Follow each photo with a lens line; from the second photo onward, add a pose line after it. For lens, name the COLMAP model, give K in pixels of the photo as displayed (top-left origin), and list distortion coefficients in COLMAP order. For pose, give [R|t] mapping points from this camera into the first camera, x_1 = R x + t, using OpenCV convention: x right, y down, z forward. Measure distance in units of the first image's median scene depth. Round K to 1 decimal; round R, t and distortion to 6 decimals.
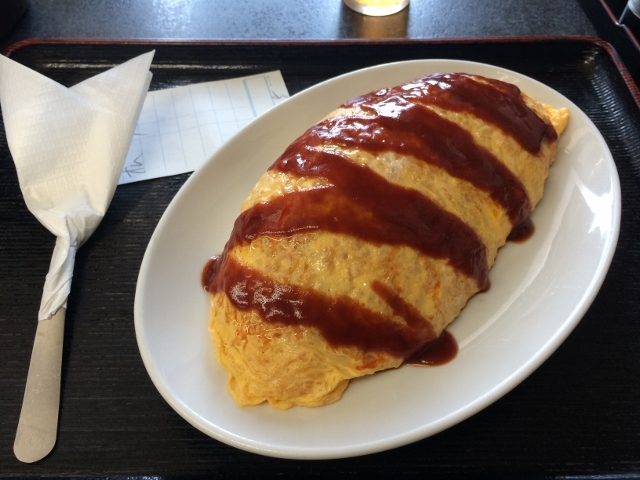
lens RADIAL K [[548.5, 0, 320.0], [0, 548.5, 240.0], [0, 0, 1]] dist [0.041611, -0.012605]
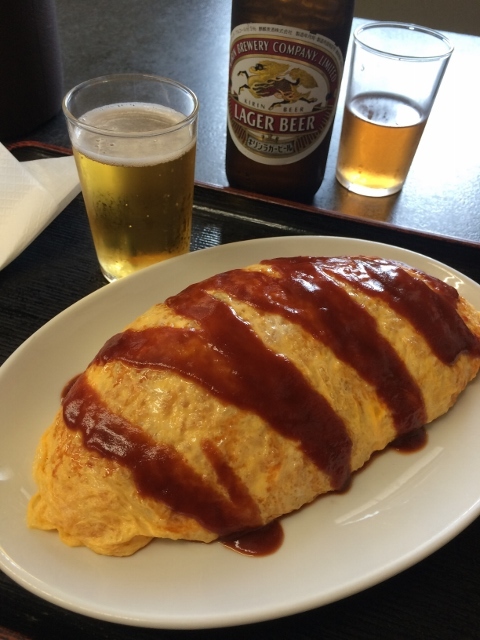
lens RADIAL K [[548.5, 0, 240.0], [0, 548.5, 320.0], [0, 0, 1]] dist [0.041611, -0.012605]
pose [[0.946716, 0.260484, -0.189411, 0.250794], [-0.285016, 0.951468, -0.116081, -0.023588], [0.149981, 0.163881, 0.975012, 0.064085]]
